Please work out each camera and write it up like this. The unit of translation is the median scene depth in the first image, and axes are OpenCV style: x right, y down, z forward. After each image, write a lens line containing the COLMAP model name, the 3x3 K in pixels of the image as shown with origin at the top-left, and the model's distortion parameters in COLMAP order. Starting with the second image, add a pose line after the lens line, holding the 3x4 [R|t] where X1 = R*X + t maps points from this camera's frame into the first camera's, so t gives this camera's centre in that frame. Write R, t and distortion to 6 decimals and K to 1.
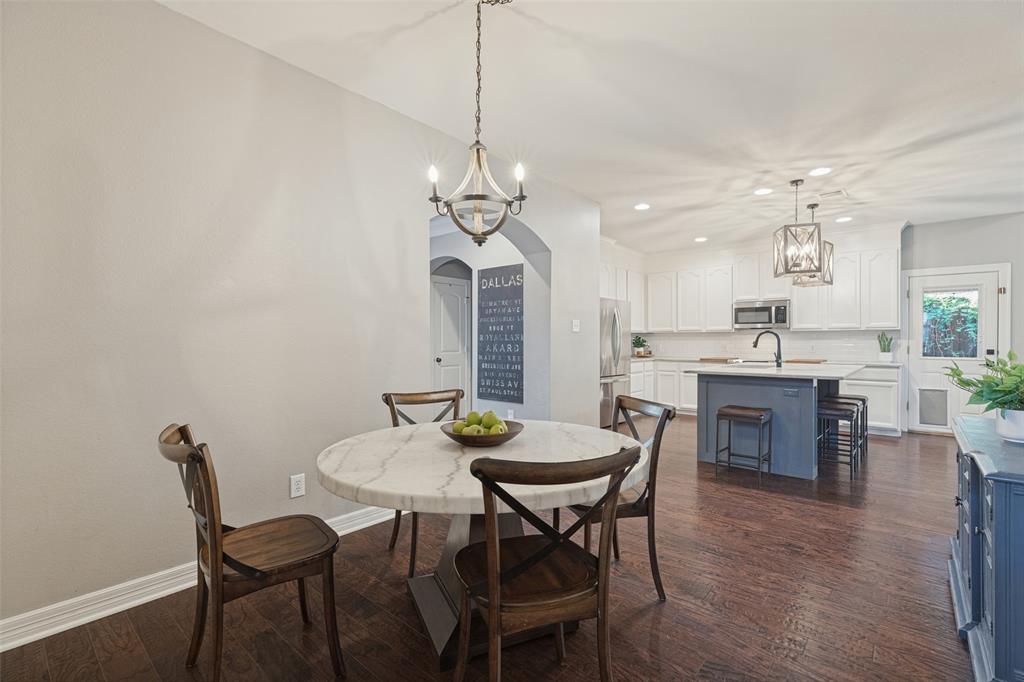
lens RADIAL K [[457.5, 0, 511.8], [0, 457.5, 343.2], [0, 0, 1]] dist [0.002107, 0.000394]
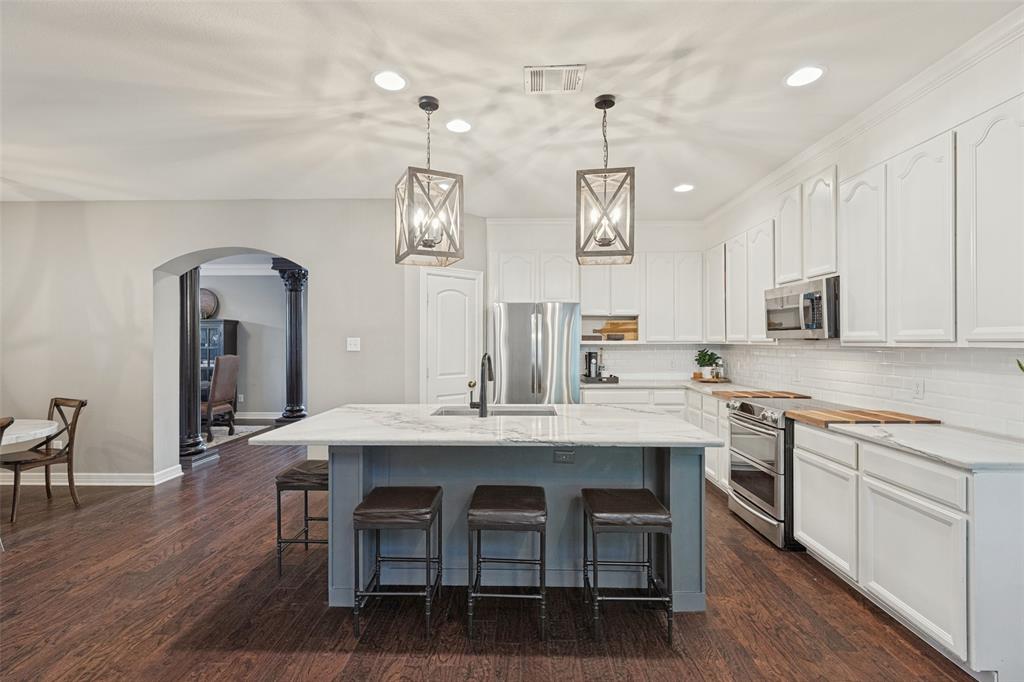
lens RADIAL K [[467.9, 0, 513.1], [0, 467.9, 339.1], [0, 0, 1]] dist [0.002656, 0.000042]
pose [[0.635760, -0.005339, -0.771868, 1.247074], [-0.002530, 0.999956, -0.009000, -0.048052], [0.771882, 0.007675, 0.635719, 0.764753]]
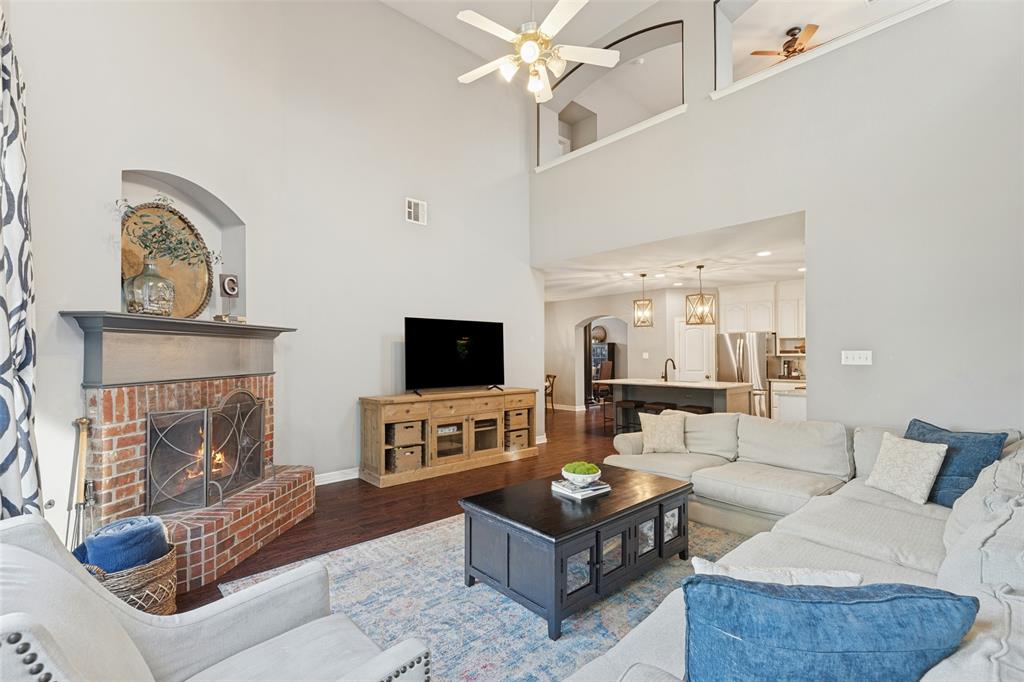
lens RADIAL K [[458.8, 0, 510.0], [0, 458.8, 350.5], [0, 0, 1]] dist [0.001988, 0.000175]
pose [[-0.130514, -0.010438, -0.991391, 2.634040], [-0.003363, 0.999943, -0.010086, -0.045069], [0.991441, 0.002018, -0.130542, 0.784370]]
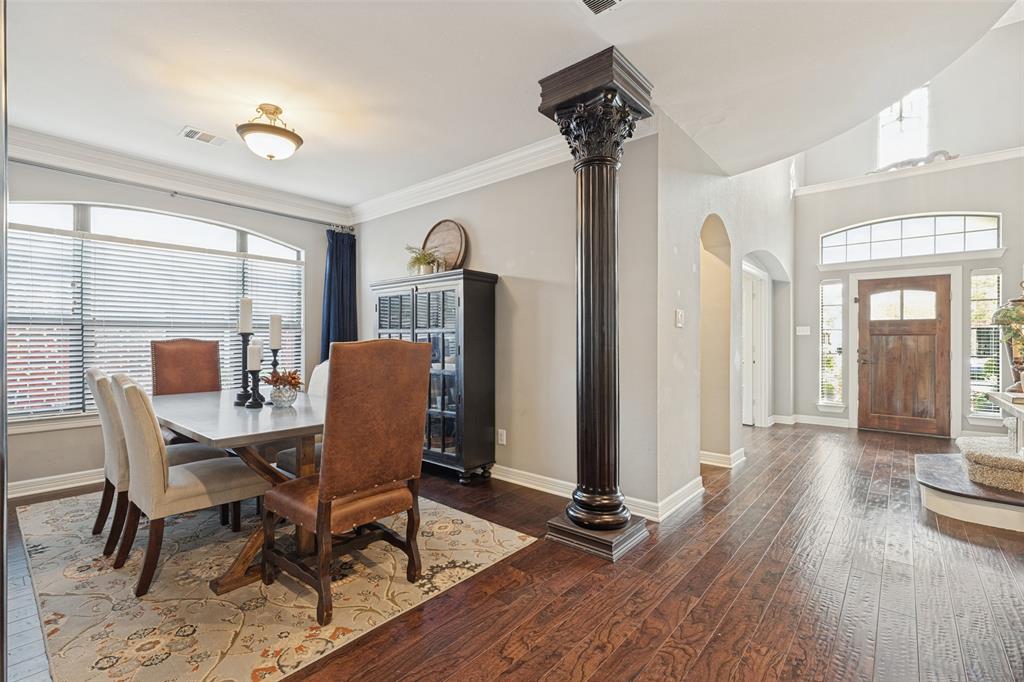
lens RADIAL K [[453.4, 0, 512.0], [0, 453.4, 341.0], [0, 0, 1]] dist [-0.002243, 0.000074]
pose [[0.000181, 0.000620, -1.000000, -0.136877], [-0.007943, 0.999968, 0.000619, -0.007322], [0.999968, 0.007943, 0.000186, 1.167435]]
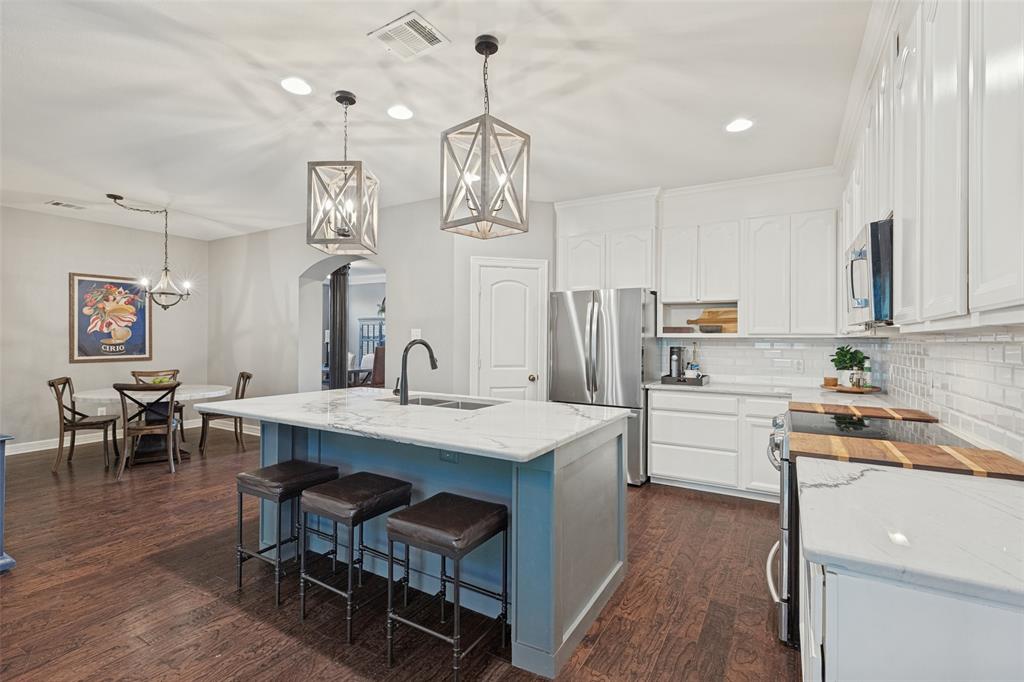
lens RADIAL K [[465.0, 0, 513.9], [0, 465.0, 337.3], [0, 0, 1]] dist [0.002709, 0.000609]
pose [[0.177701, -0.004921, -0.984072, 1.373953], [-0.012616, 0.999894, -0.007278, -0.033808], [0.984004, 0.013708, 0.177620, 1.207295]]
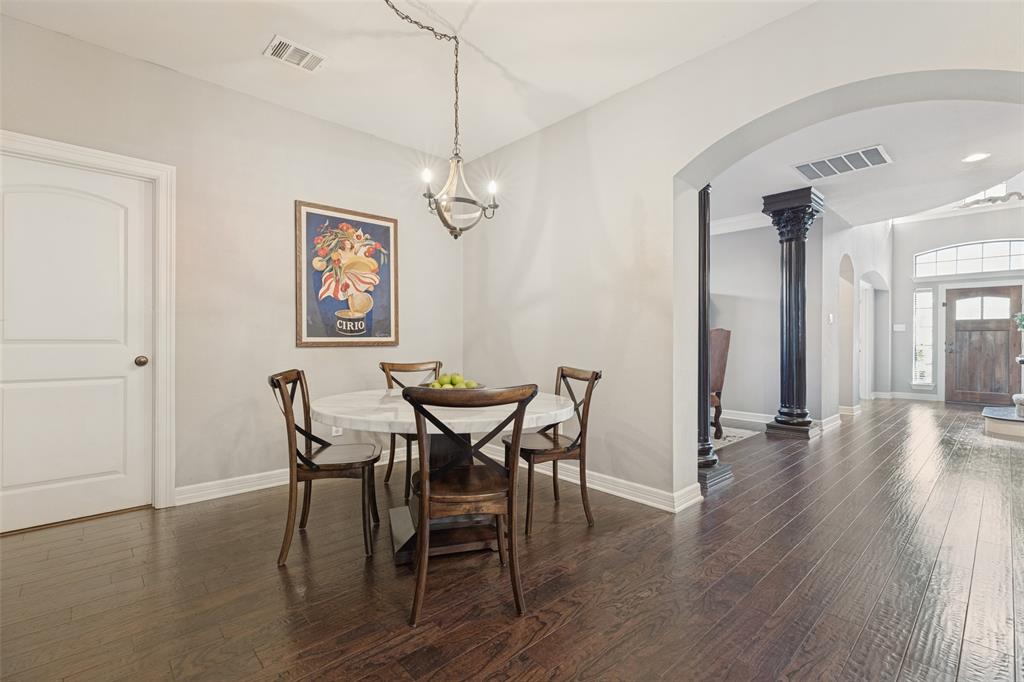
lens RADIAL K [[457.5, 0, 511.8], [0, 457.5, 343.2], [0, 0, 1]] dist [0.002107, 0.000394]
pose [[-0.111190, 0.002207, -0.993797, 0.573306], [-0.011456, 0.999928, 0.003503, 0.033405], [0.993733, 0.011774, -0.111156, 0.647541]]
